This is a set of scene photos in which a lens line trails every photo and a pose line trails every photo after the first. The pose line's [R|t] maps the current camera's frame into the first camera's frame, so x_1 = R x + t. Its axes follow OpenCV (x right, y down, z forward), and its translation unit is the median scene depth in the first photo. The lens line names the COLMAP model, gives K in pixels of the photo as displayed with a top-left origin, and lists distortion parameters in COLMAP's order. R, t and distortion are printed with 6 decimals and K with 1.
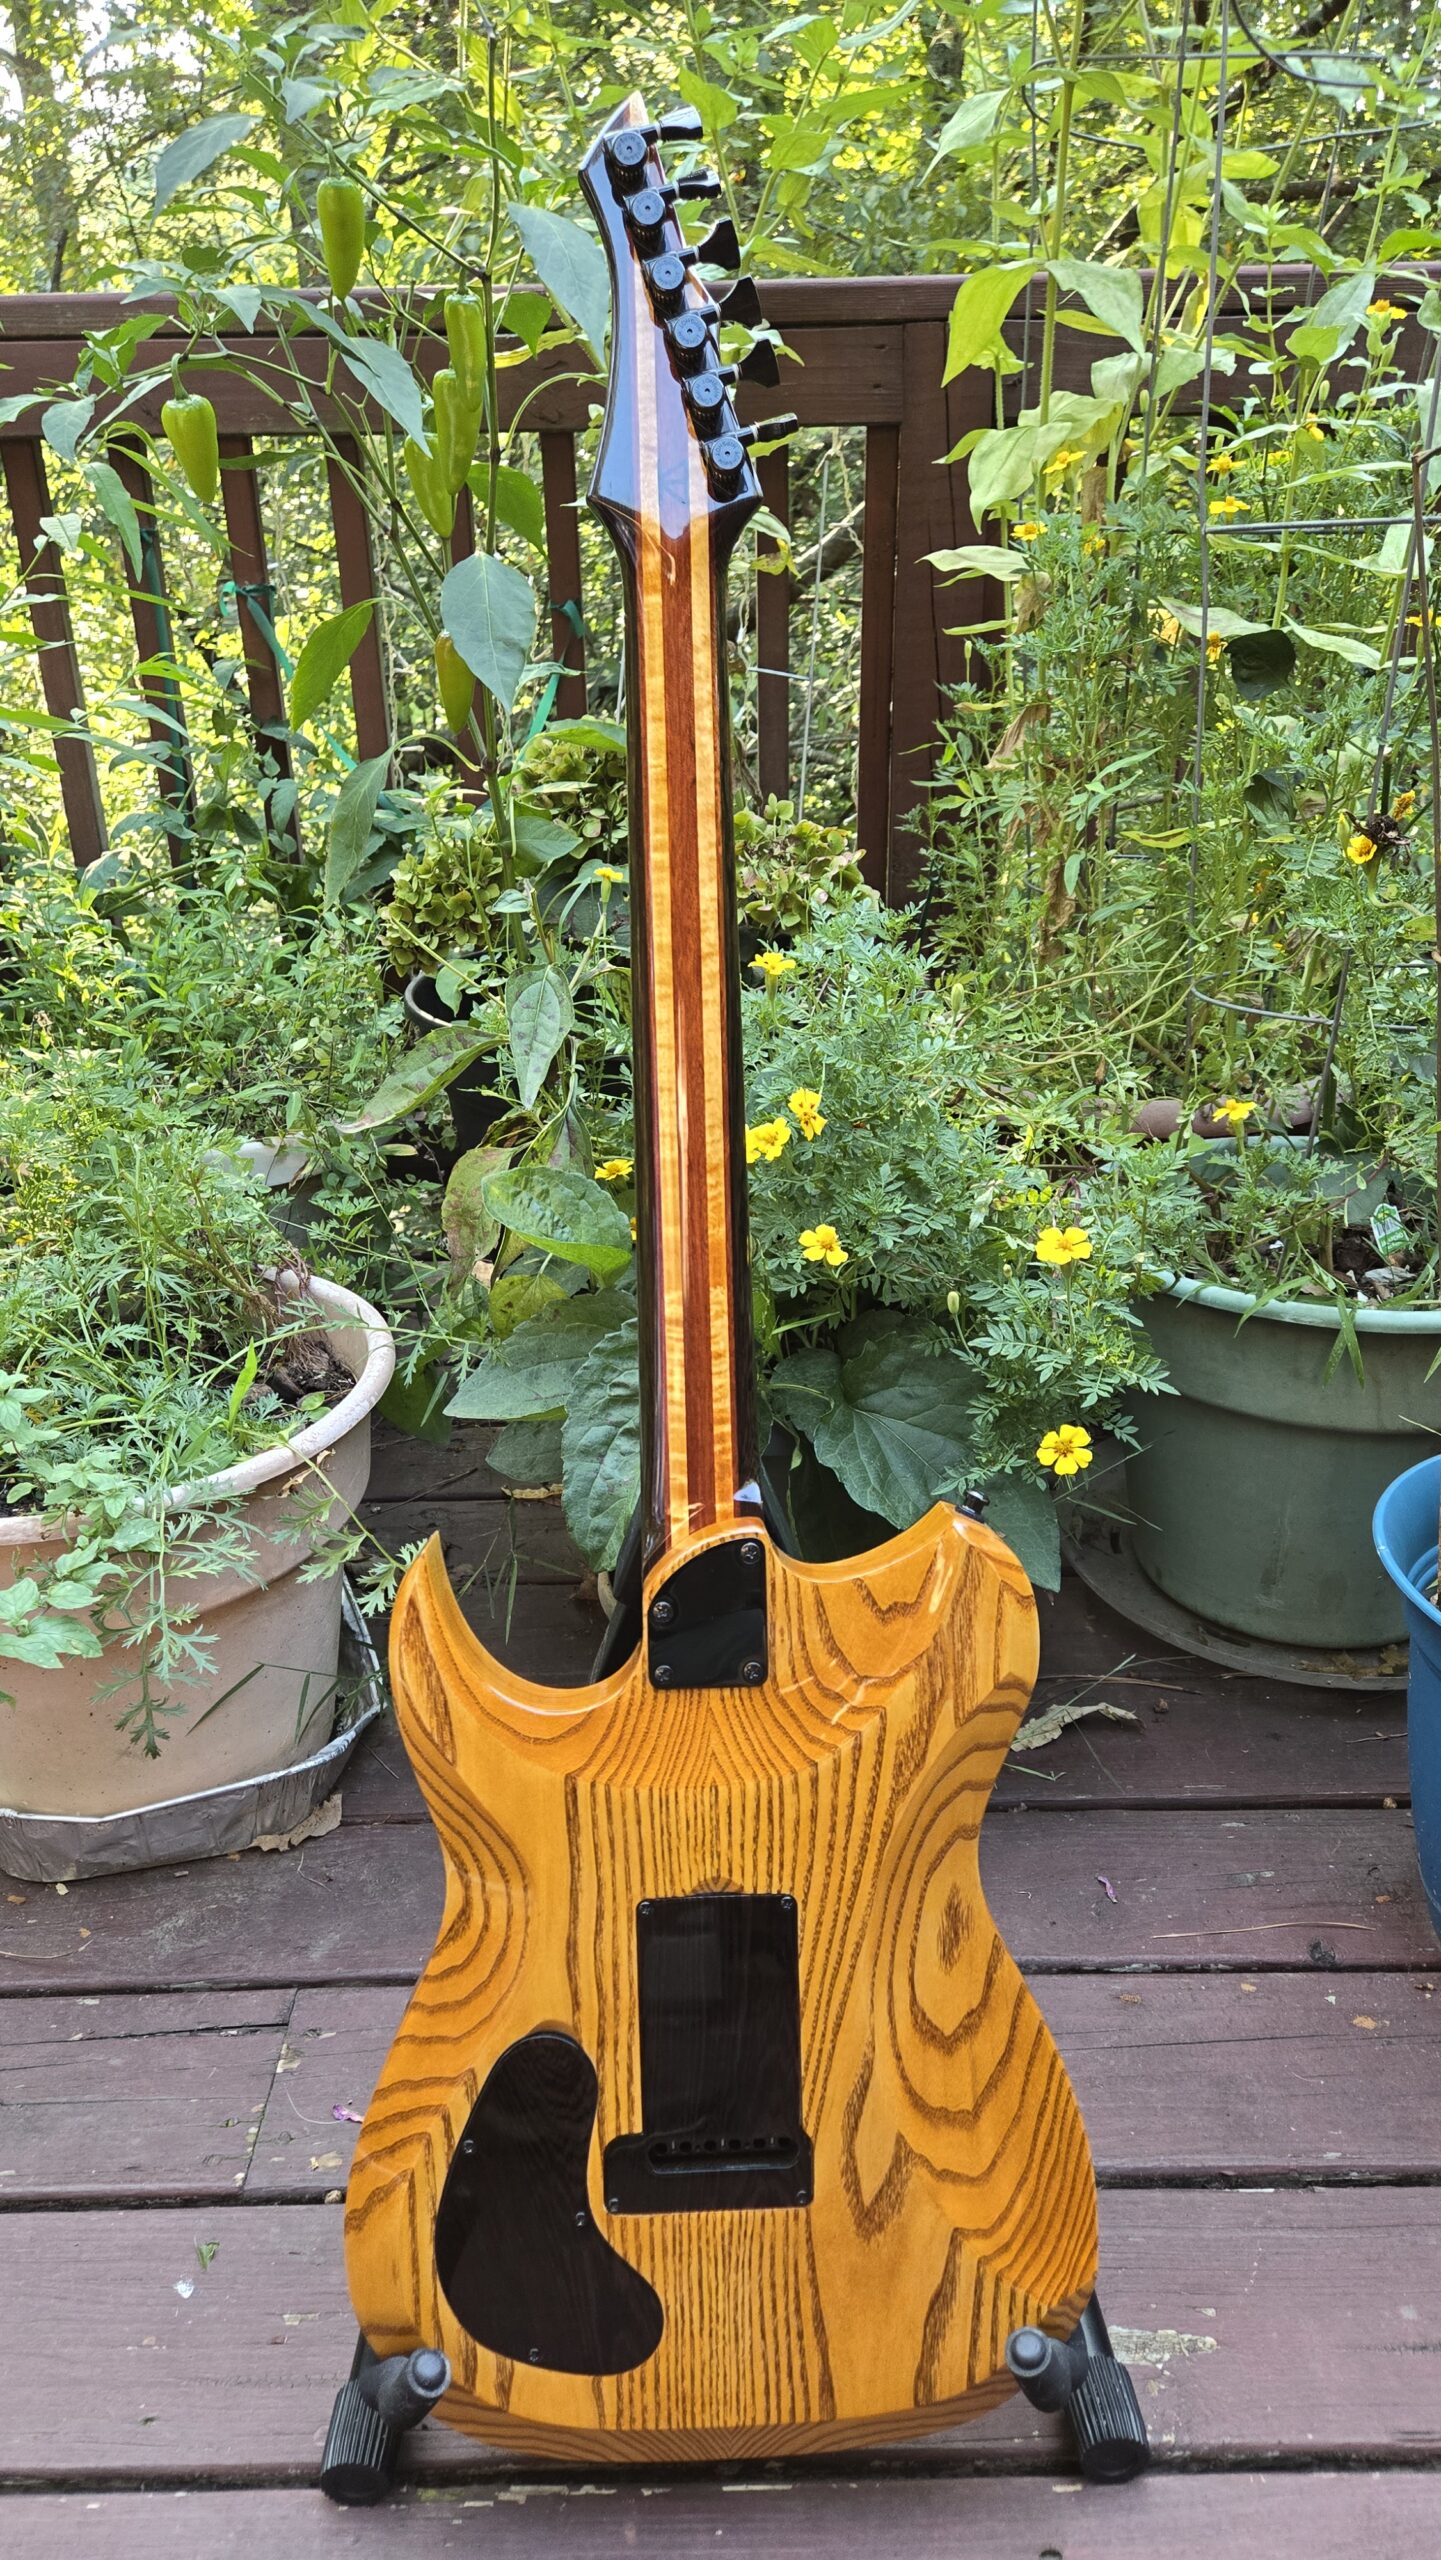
lens RADIAL K [[1711.2, 0, 723.8], [0, 1711.2, 1311.5], [0, 0, 1]] dist [0.103593, -0.081995]
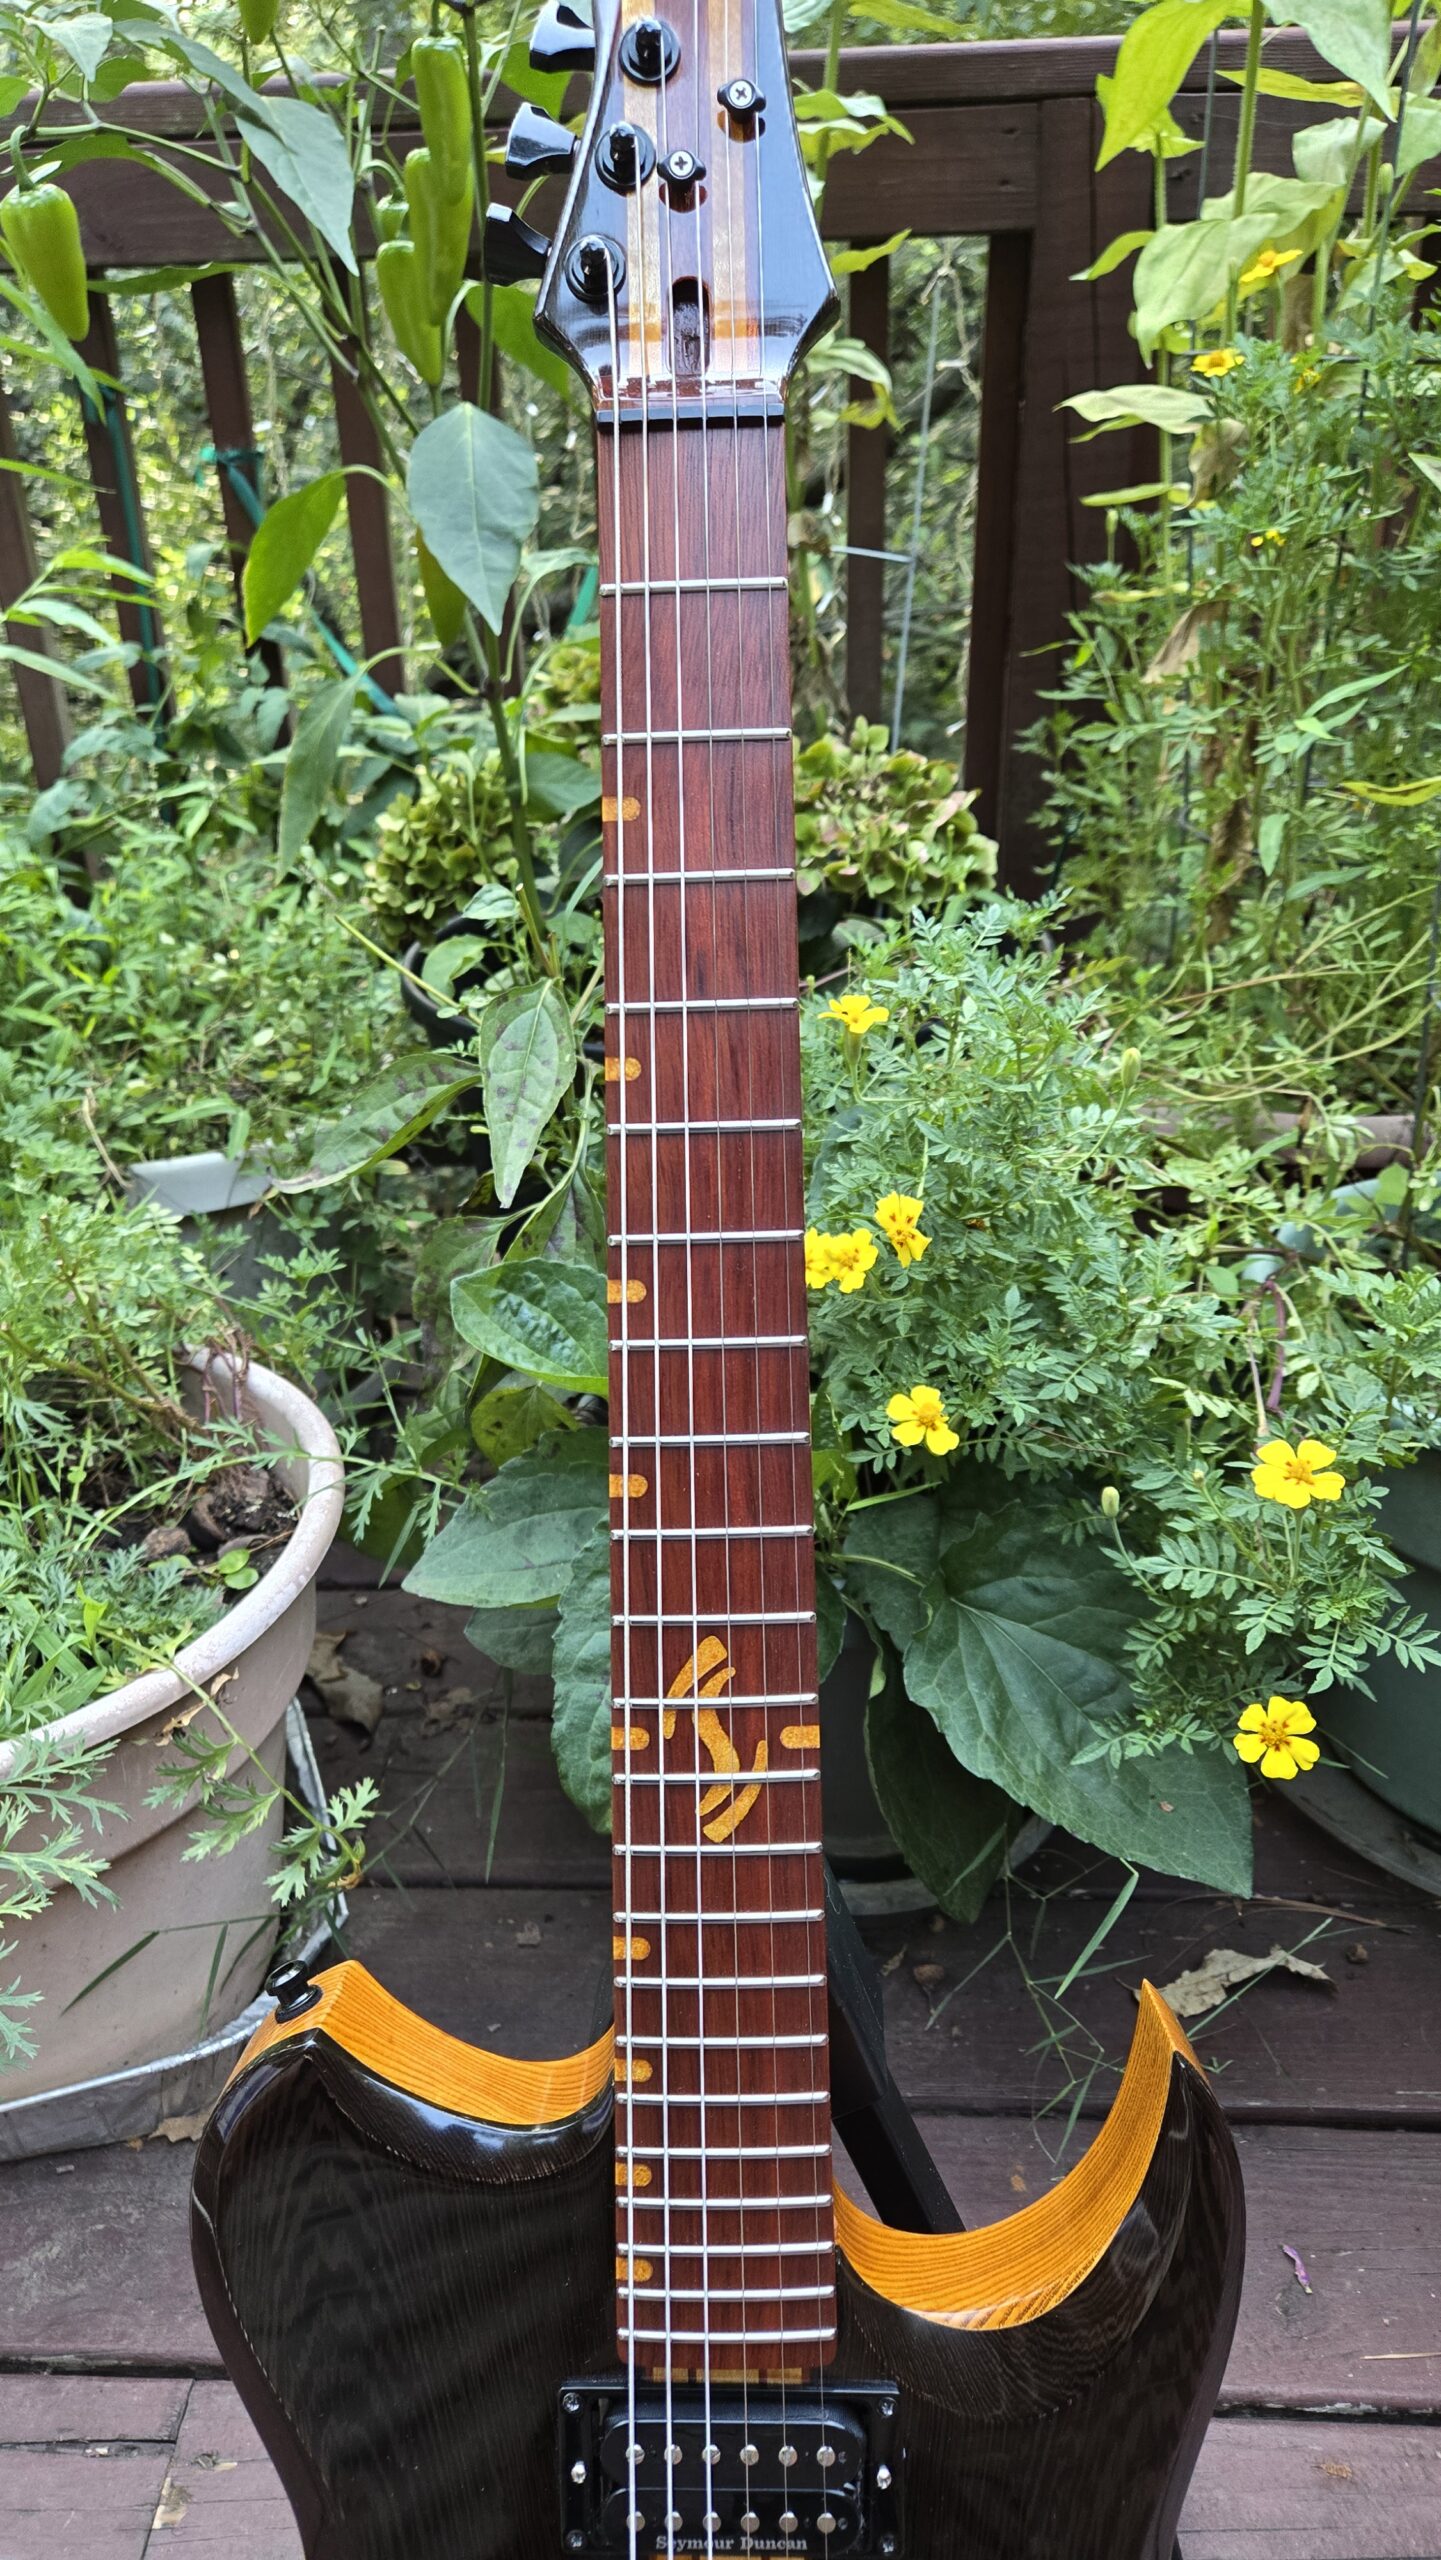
lens RADIAL K [[1706.6, 0, 709.1], [0, 1706.6, 1287.1], [0, 0, 1]] dist [0.089265, -0.083503]
pose [[0.998405, 0.015859, -0.054179, 0.011706], [-0.012716, 0.998243, 0.057872, -0.173291], [0.055001, -0.057091, 0.996853, 0.412141]]
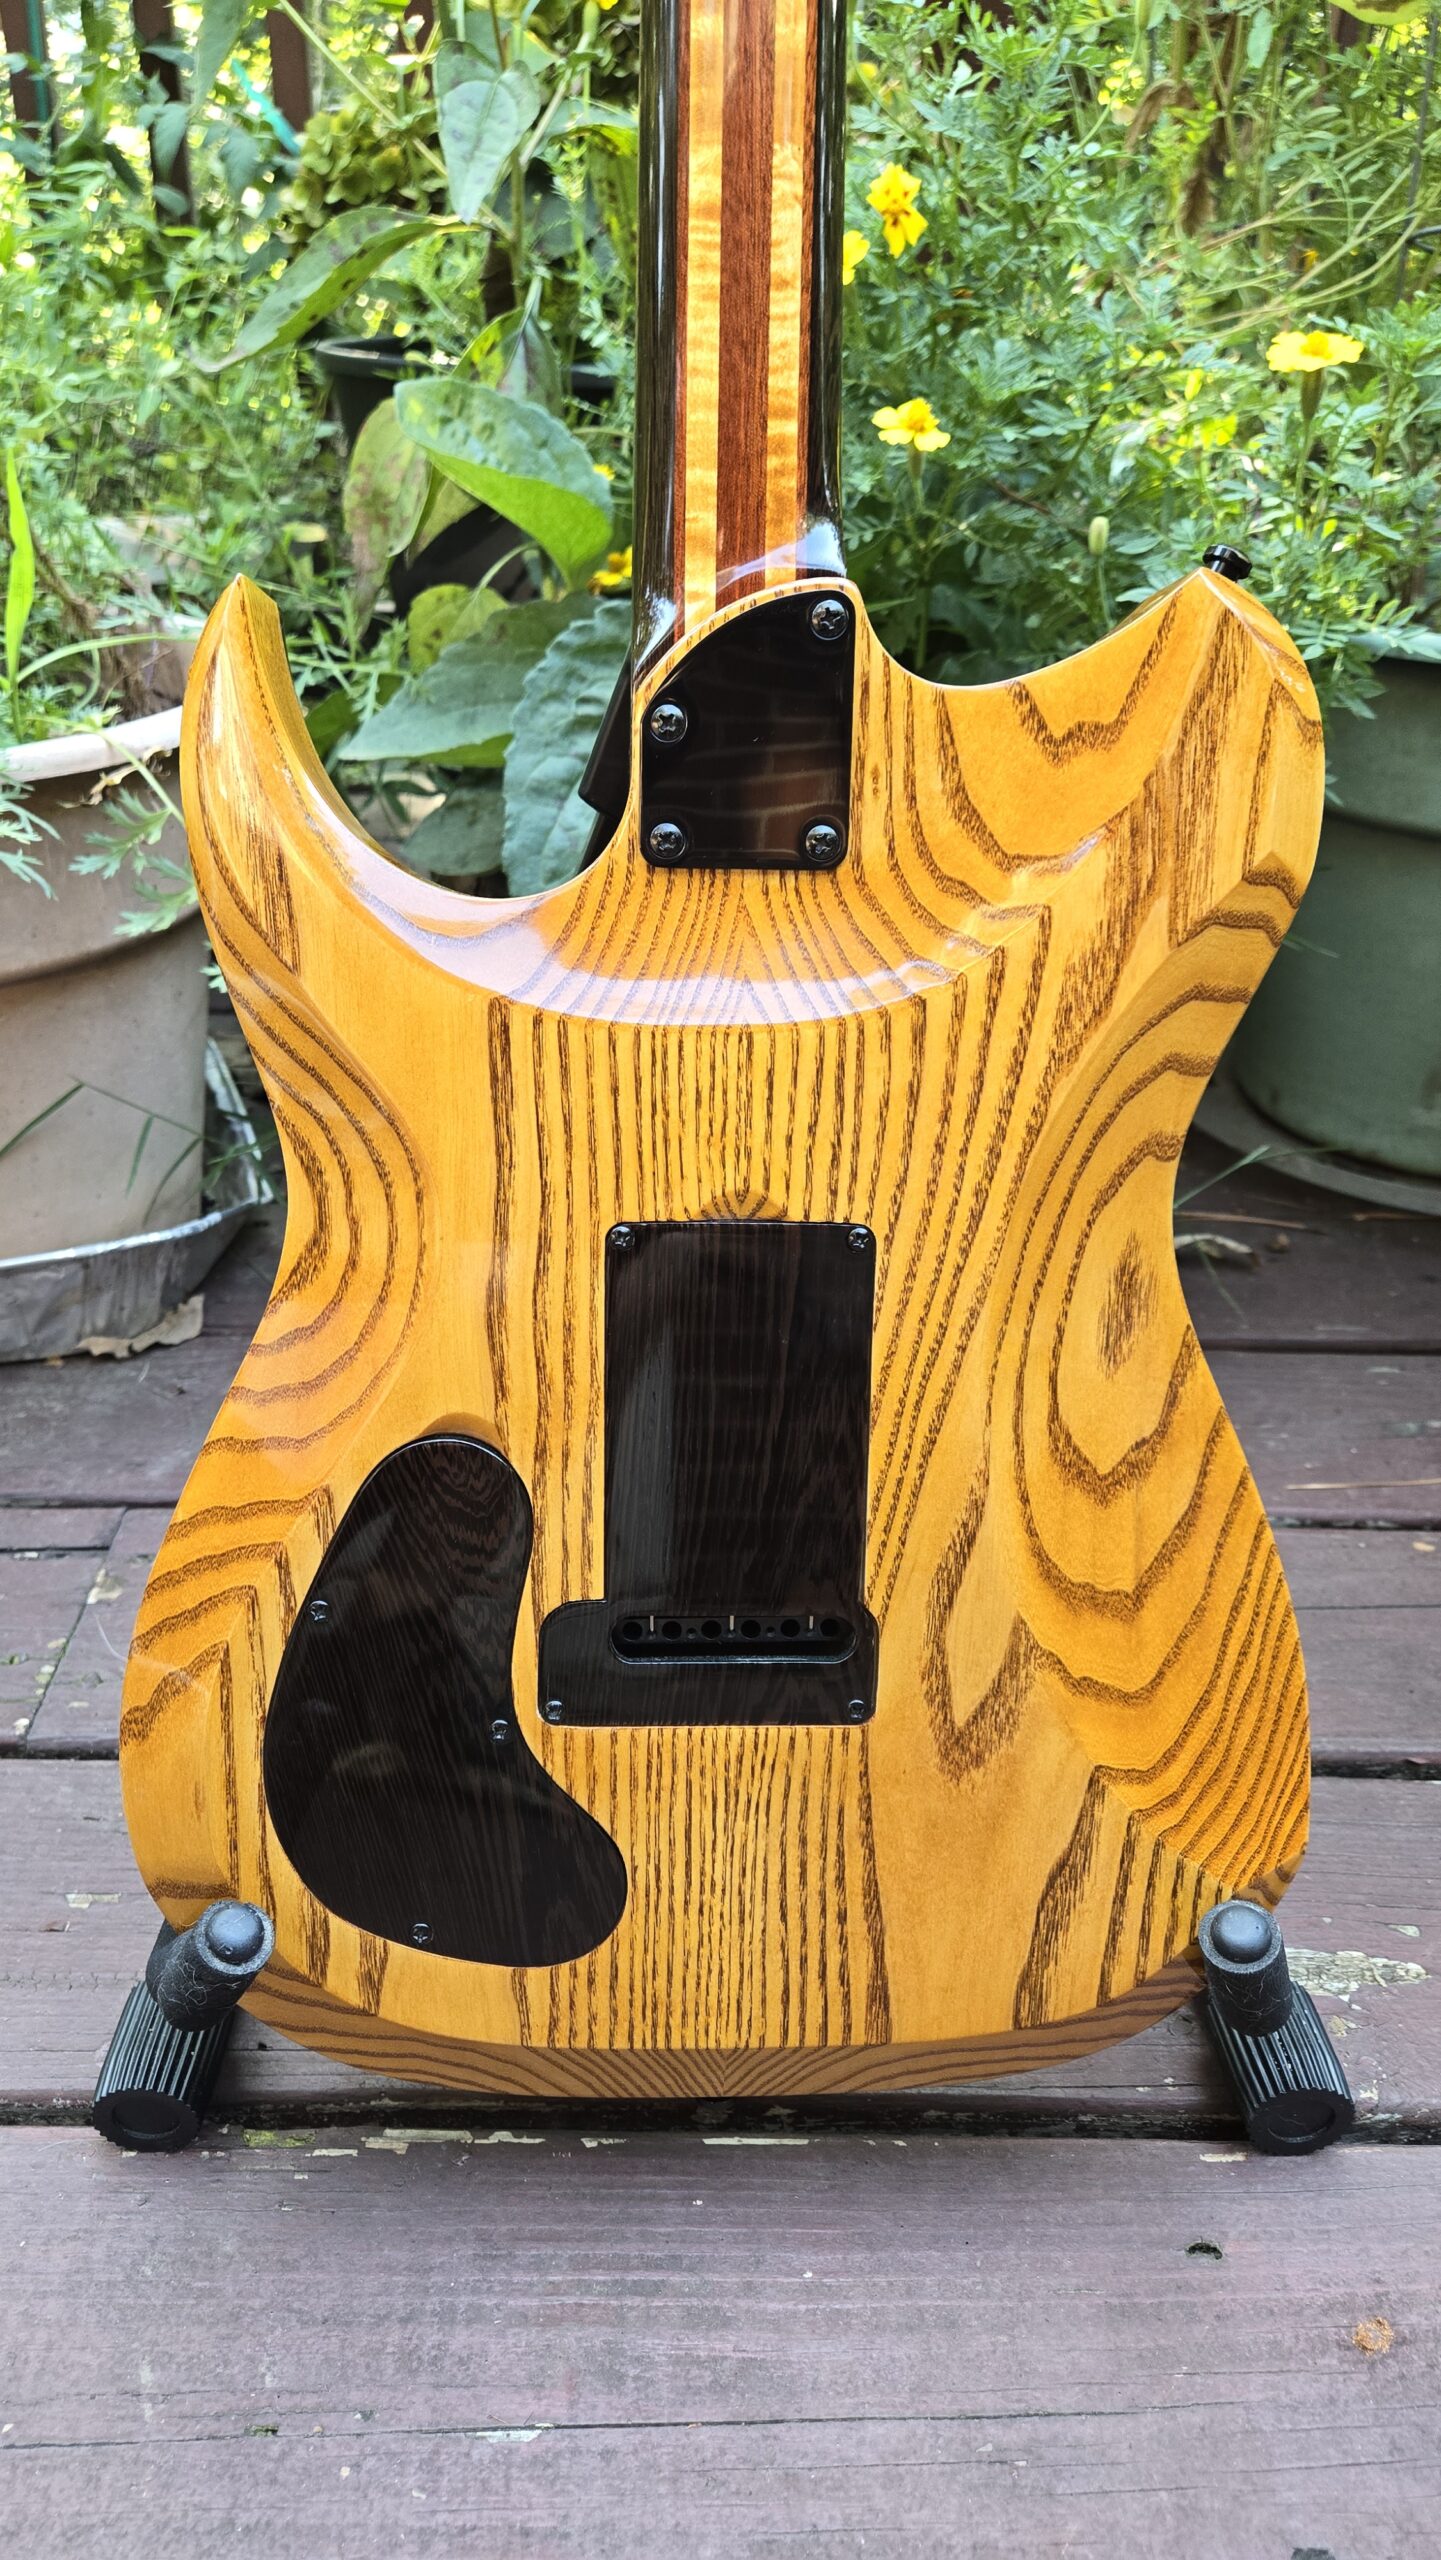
lens RADIAL K [[1706.6, 0, 709.1], [0, 1706.6, 1287.1], [0, 0, 1]] dist [0.089265, -0.083503]
pose [[0.999047, 0.038825, 0.019940, -0.025418], [-0.040857, 0.992596, 0.114387, 0.284449], [-0.015351, -0.115093, 0.993236, 0.402834]]
